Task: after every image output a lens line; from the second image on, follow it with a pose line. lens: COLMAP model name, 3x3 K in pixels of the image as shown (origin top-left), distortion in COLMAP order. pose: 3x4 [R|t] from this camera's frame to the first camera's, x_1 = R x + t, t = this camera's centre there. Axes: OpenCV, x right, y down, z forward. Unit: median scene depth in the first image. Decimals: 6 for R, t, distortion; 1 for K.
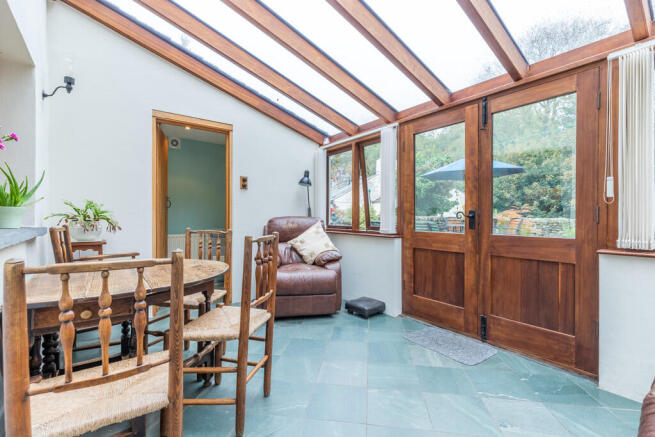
lens RADIAL K [[294.9, 0, 327.5], [0, 294.9, 218.5], [0, 0, 1]] dist [0.003093, 0.000178]
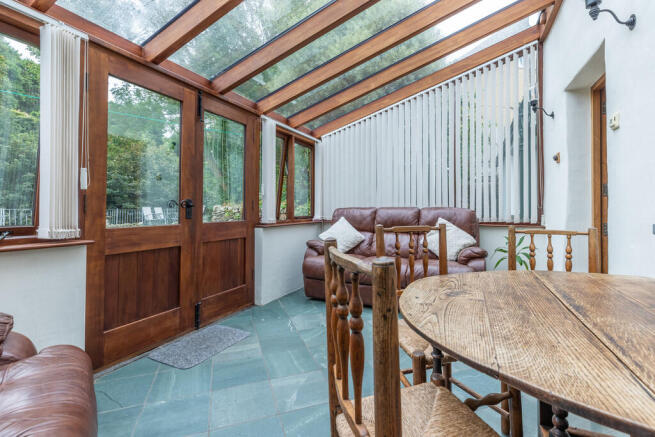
lens RADIAL K [[310.8, 0, 328.9], [0, 310.8, 206.4], [0, 0, 1]] dist [0.000344, -0.000008]
pose [[-0.490792, -0.000120, 0.871277, -0.573902], [-0.001416, 0.999999, -0.000660, -0.004236], [-0.871276, -0.001558, -0.490791, 1.037734]]
